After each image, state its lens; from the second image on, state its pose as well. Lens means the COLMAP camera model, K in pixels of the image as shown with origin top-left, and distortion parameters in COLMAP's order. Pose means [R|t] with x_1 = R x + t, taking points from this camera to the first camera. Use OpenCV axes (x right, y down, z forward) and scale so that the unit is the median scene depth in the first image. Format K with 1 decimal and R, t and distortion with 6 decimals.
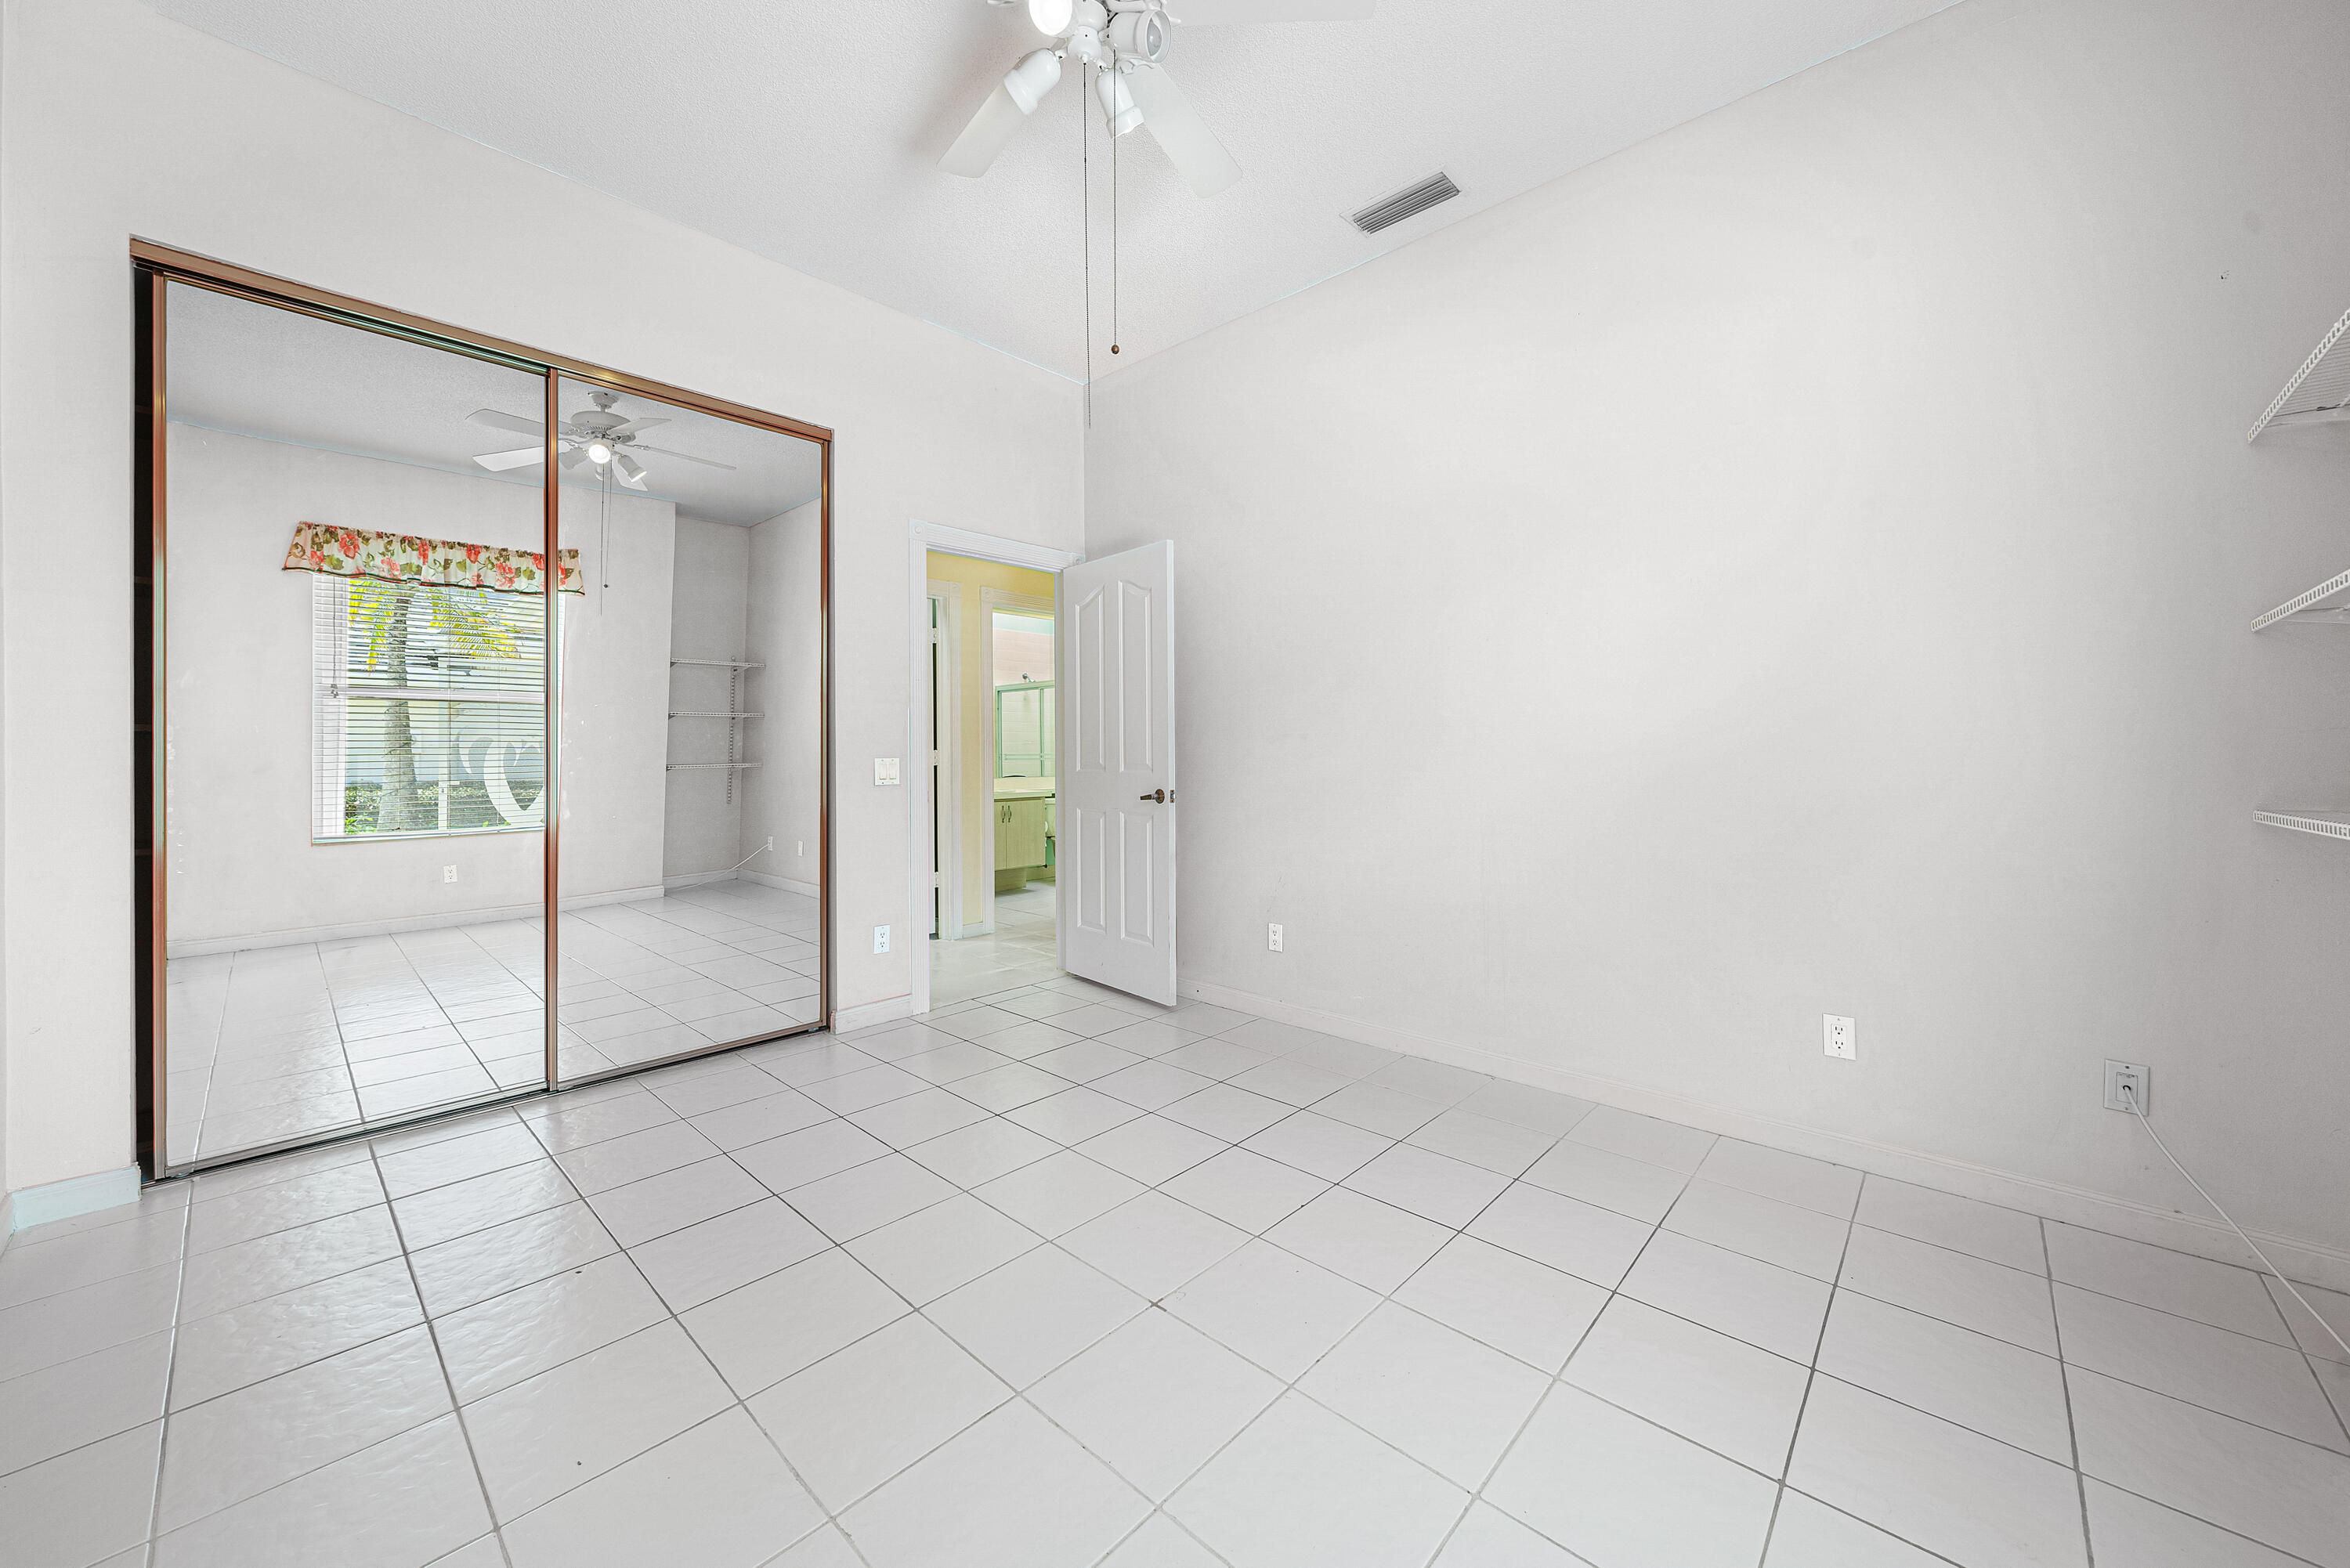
lens RADIAL K [[894.6, 0, 1173.0], [0, 894.6, 762.6], [0, 0, 1]] dist [-0.001243, -0.000227]
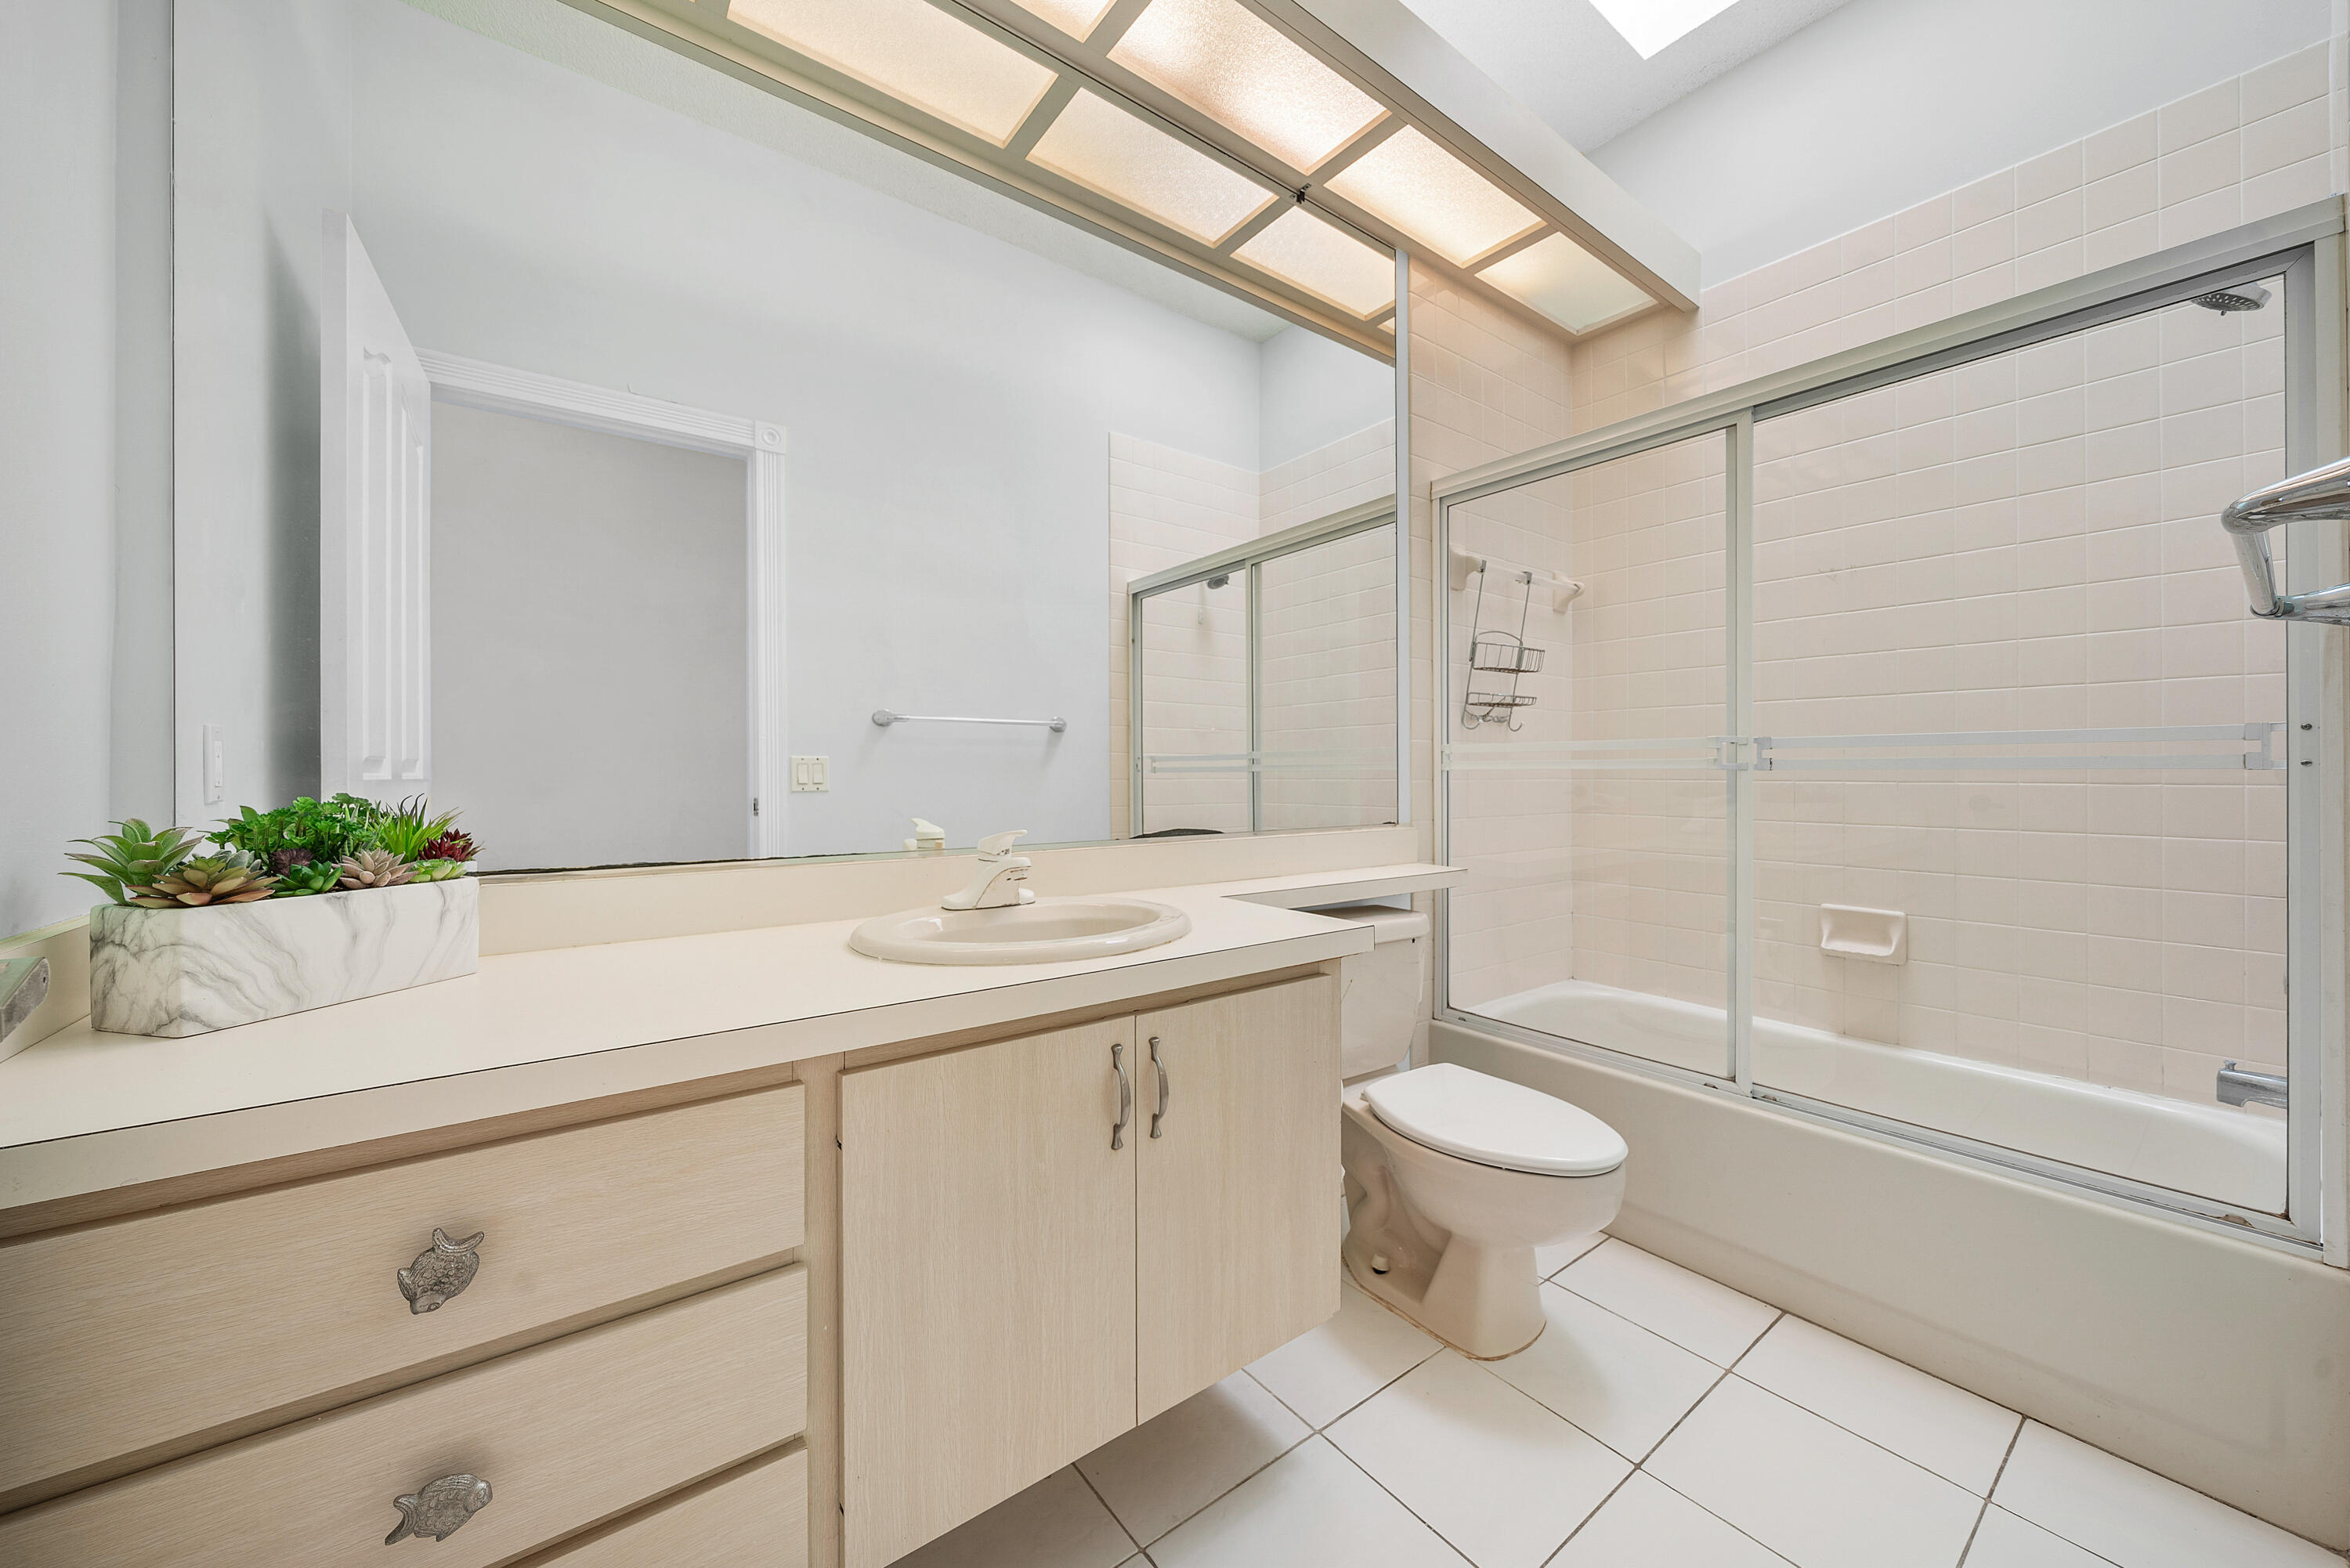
lens RADIAL K [[894.6, 0, 1179.3], [0, 894.6, 767.9], [0, 0, 1]] dist [-0.001243, -0.000227]
pose [[0.986760, 0.002510, -0.162167, -0.114420], [-0.004149, 0.999944, -0.009769, -0.001009], [0.162133, 0.010312, 0.986715, 0.629351]]
